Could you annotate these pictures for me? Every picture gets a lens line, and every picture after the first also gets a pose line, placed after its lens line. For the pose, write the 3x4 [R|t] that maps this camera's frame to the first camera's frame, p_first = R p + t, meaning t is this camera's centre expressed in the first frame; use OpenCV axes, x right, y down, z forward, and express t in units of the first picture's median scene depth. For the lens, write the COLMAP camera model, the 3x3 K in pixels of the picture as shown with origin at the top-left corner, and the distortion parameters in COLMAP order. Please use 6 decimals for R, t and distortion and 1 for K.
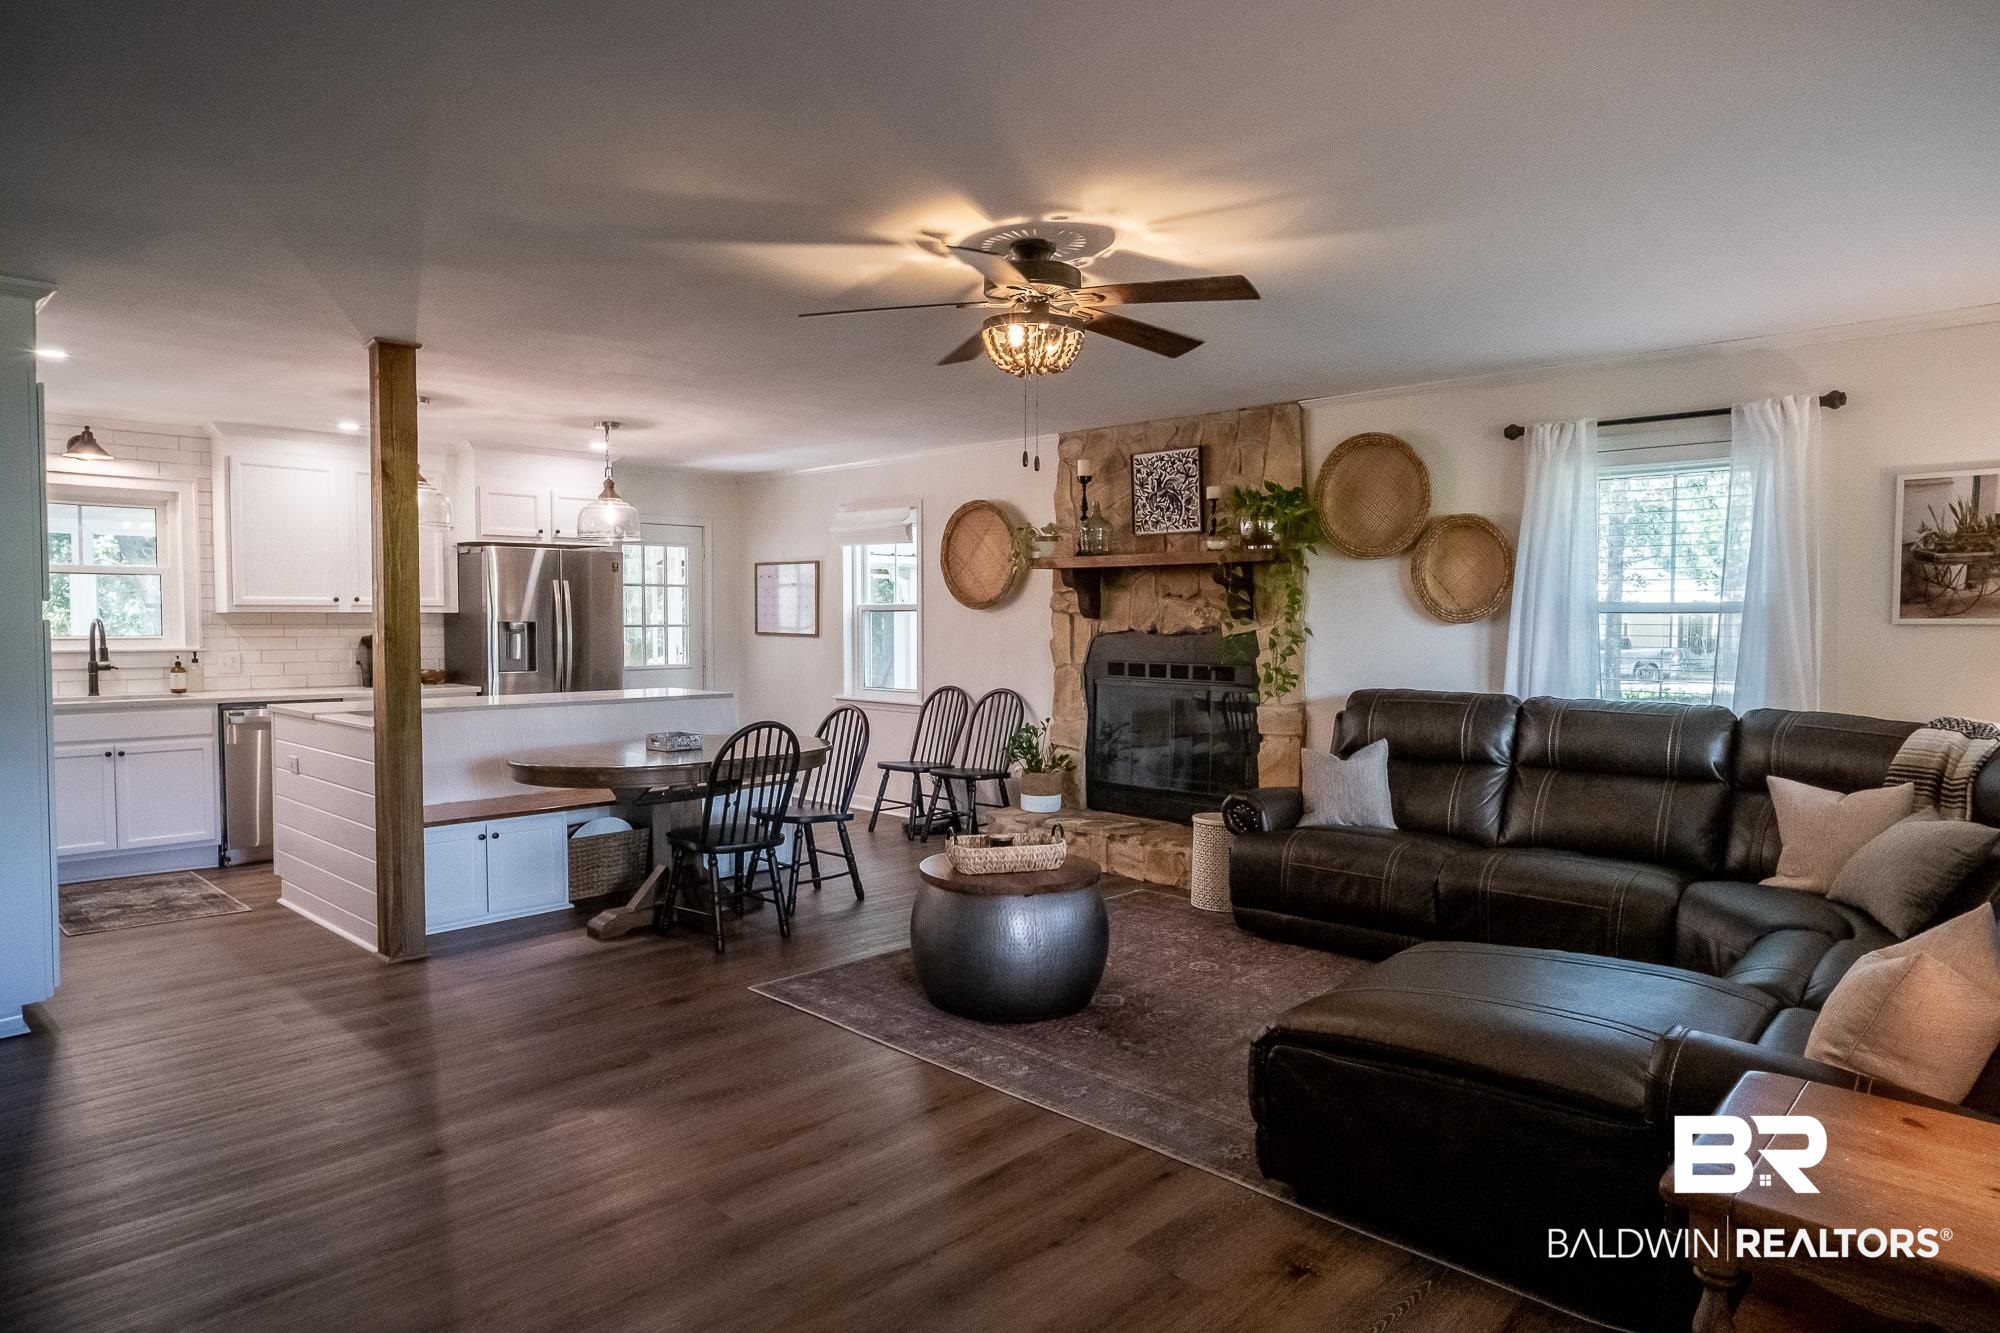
lens RADIAL K [[1195.6, 0, 1005.2], [0, 1195.6, 673.3], [0, 0, 1]] dist [-0.040931, 0.030737]
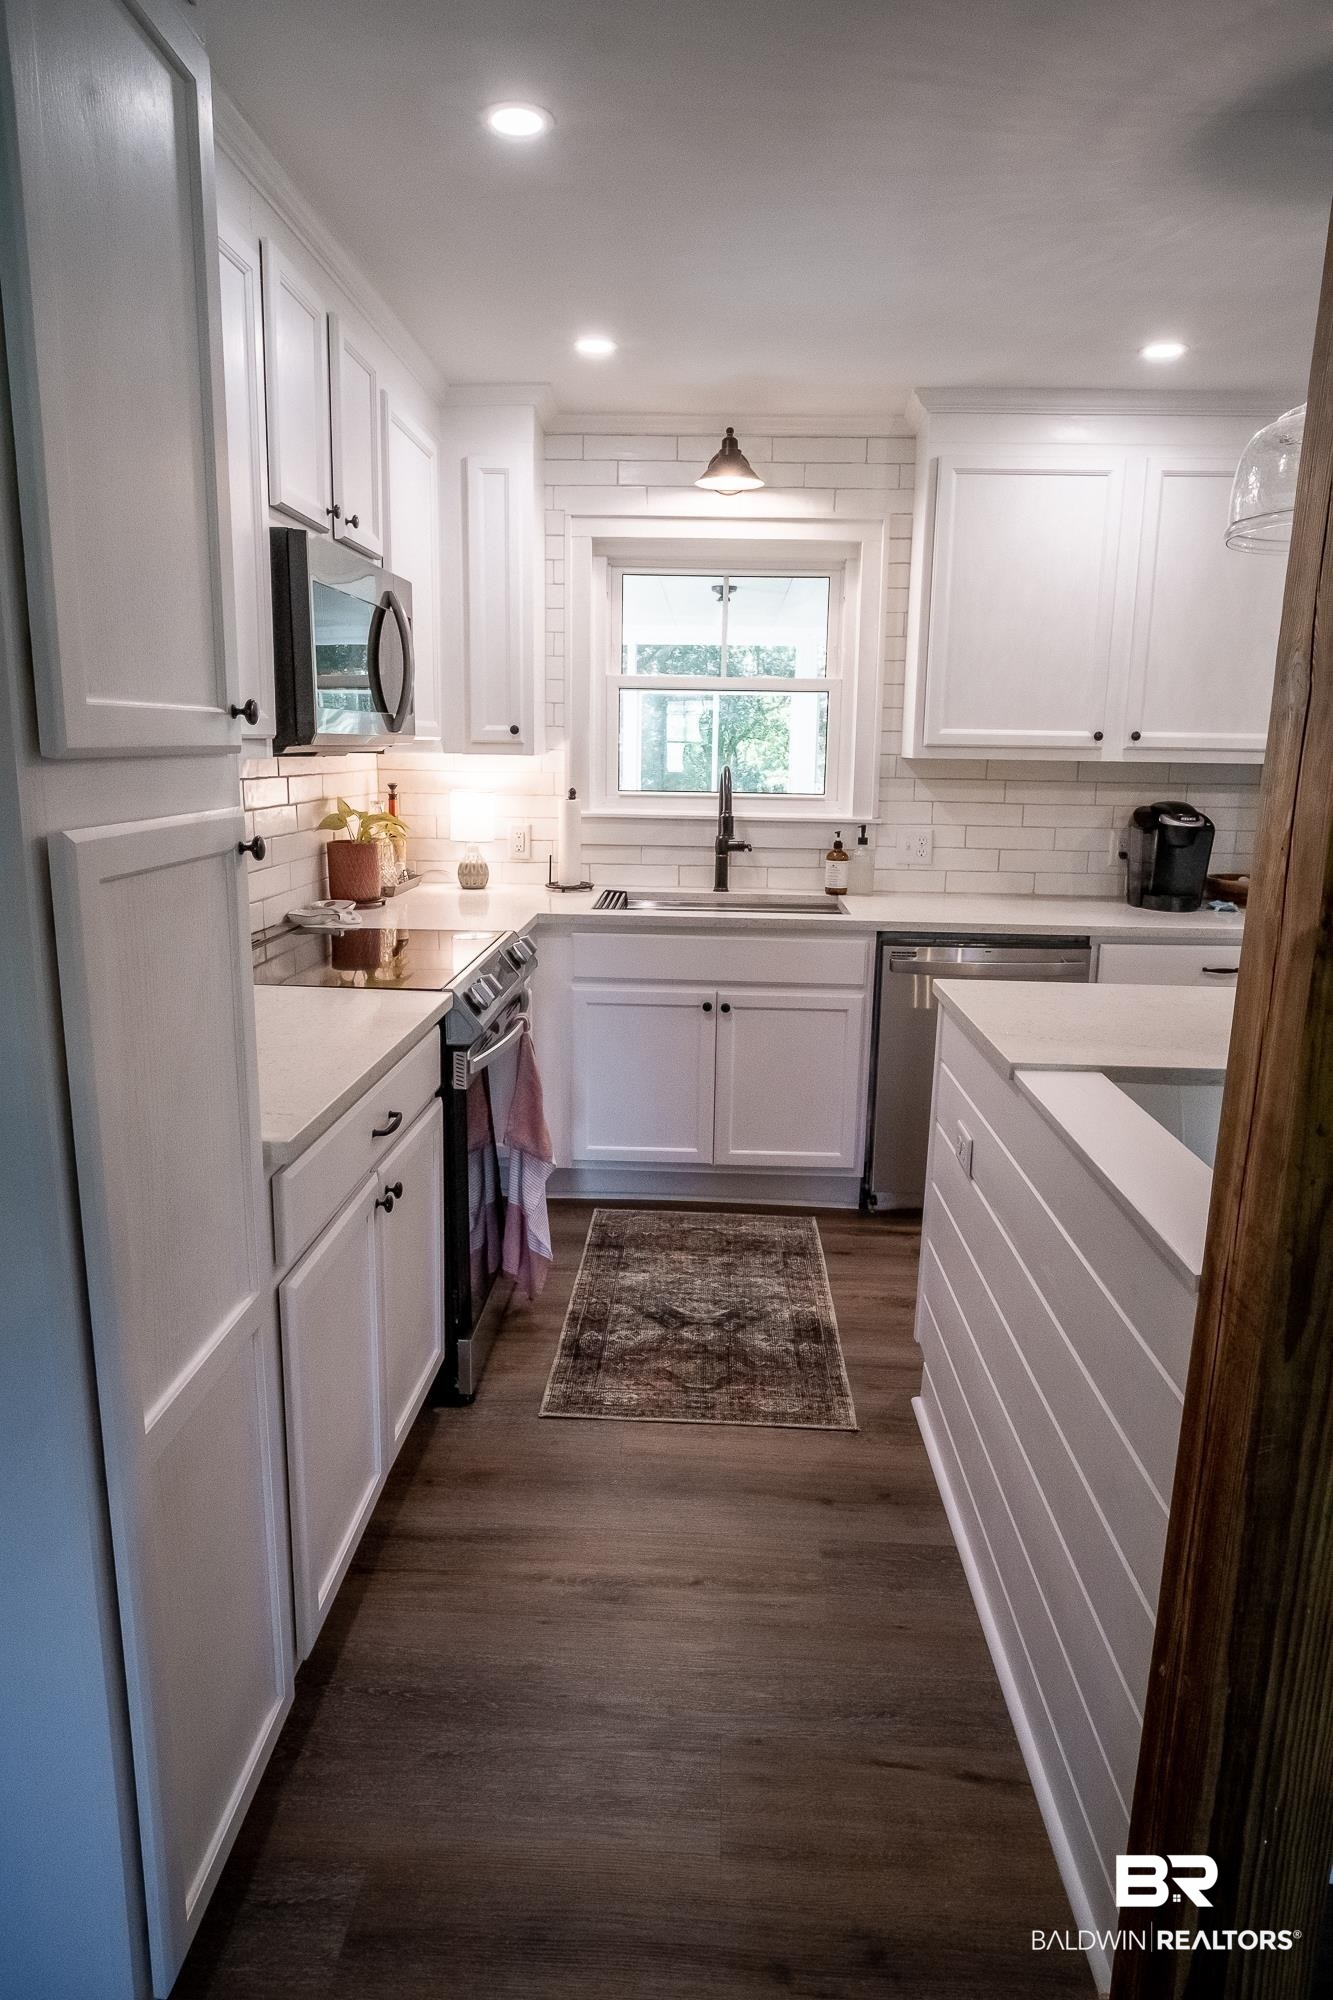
lens RADIAL K [[1195.6, 0, 676.0], [0, 1195.6, 996.7], [0, 0, 1]] dist [-0.040931, 0.030737]
pose [[0.667271, 0.164502, -0.726421, -0.321055], [-0.047441, 0.982712, 0.178962, -0.037941], [0.743302, -0.084954, 0.663539, 0.558633]]
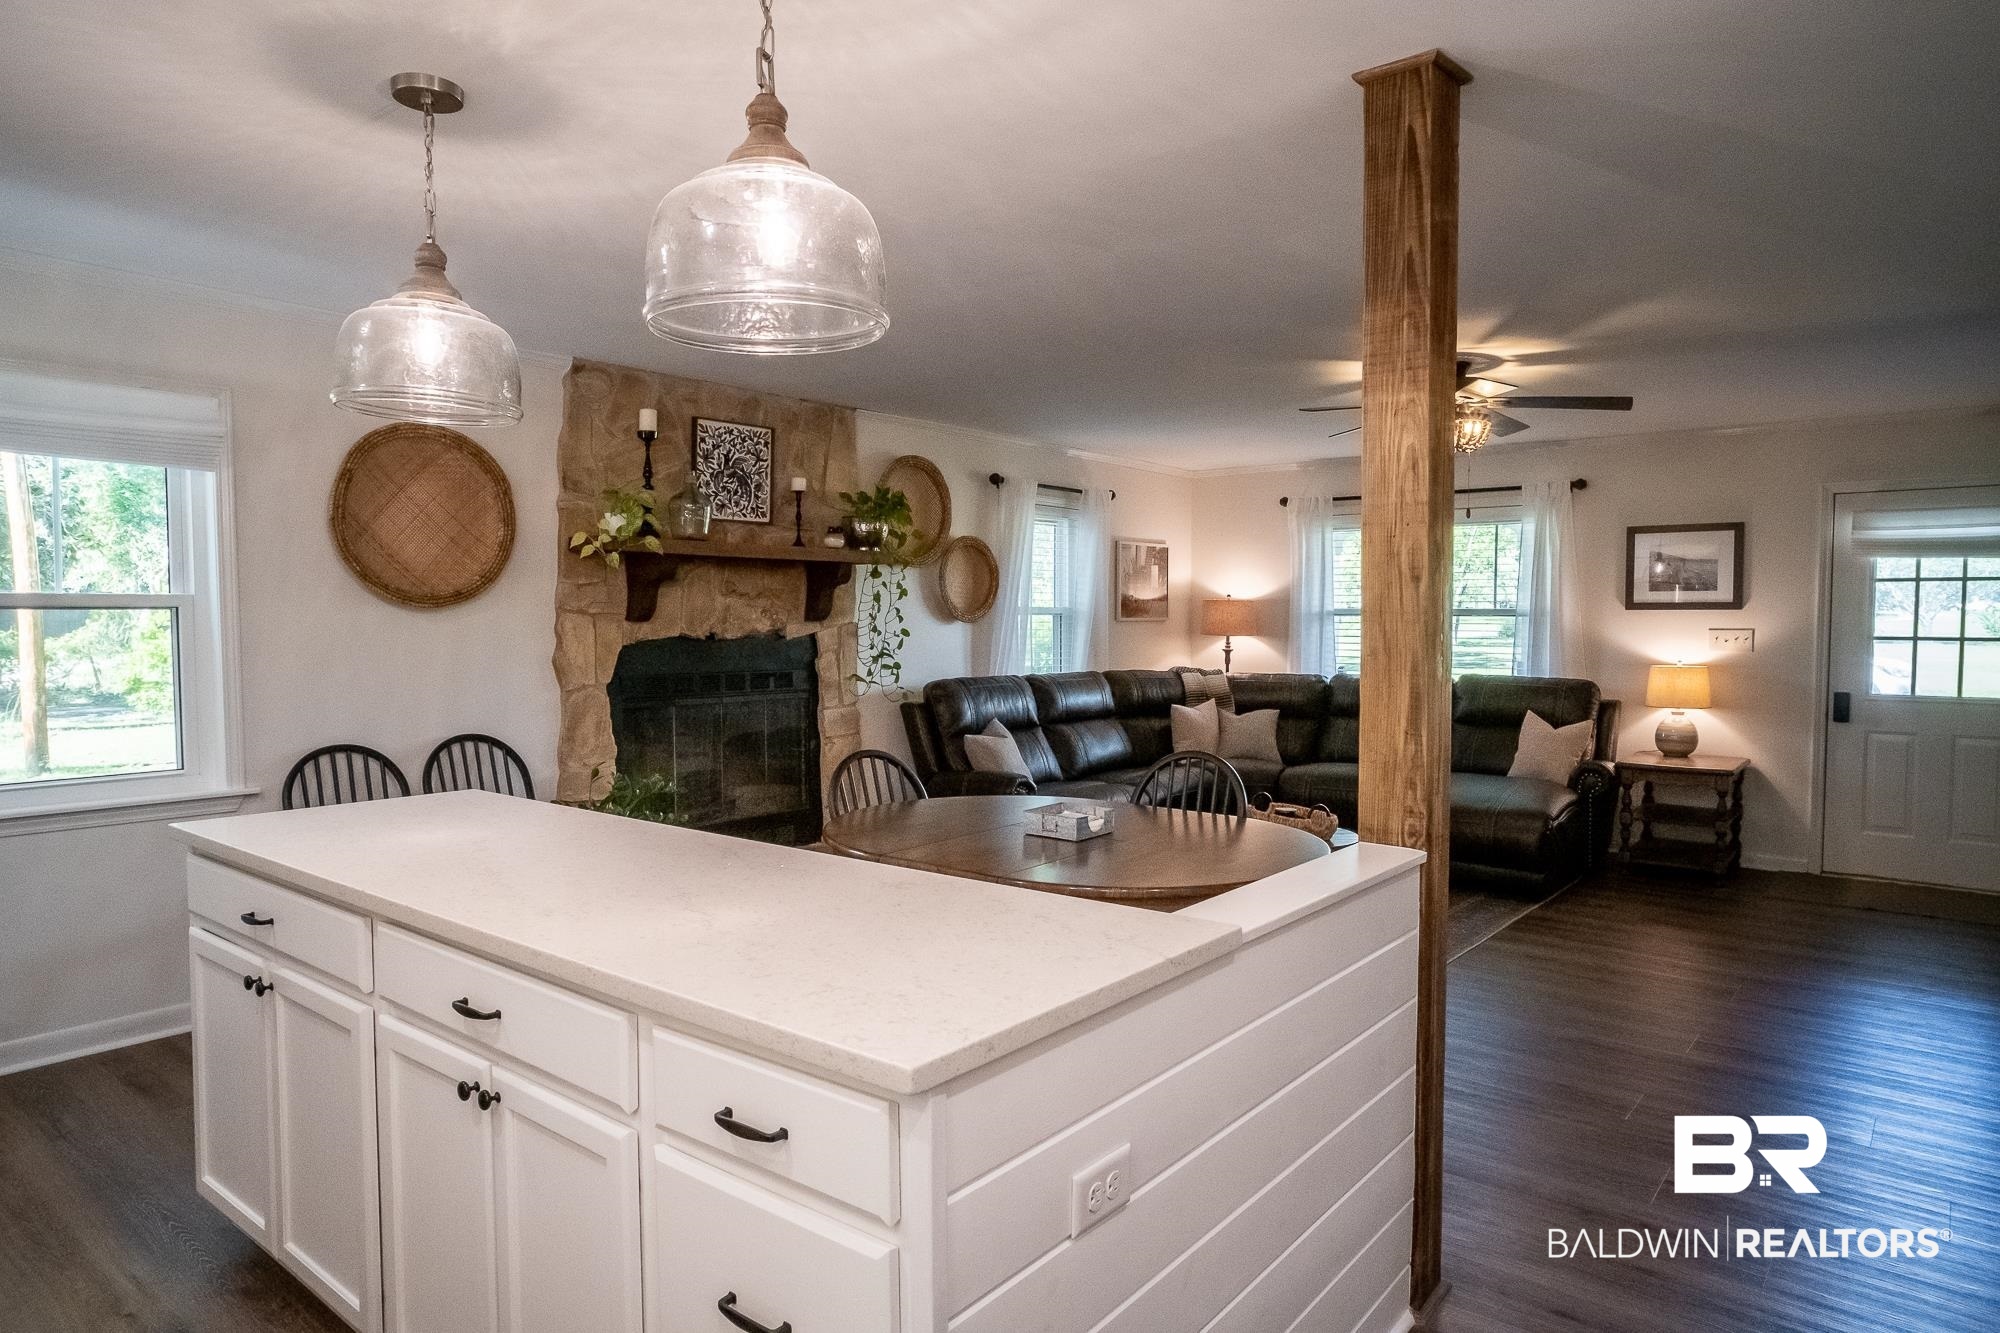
lens RADIAL K [[1195.6, 0, 1005.2], [0, 1195.6, 673.3], [0, 0, 1]] dist [-0.040931, 0.030737]
pose [[-0.078657, -0.051479, 0.995572, -0.735346], [0.044490, 0.997490, 0.055093, -0.046820], [-0.995909, 0.048626, -0.076169, 0.879174]]
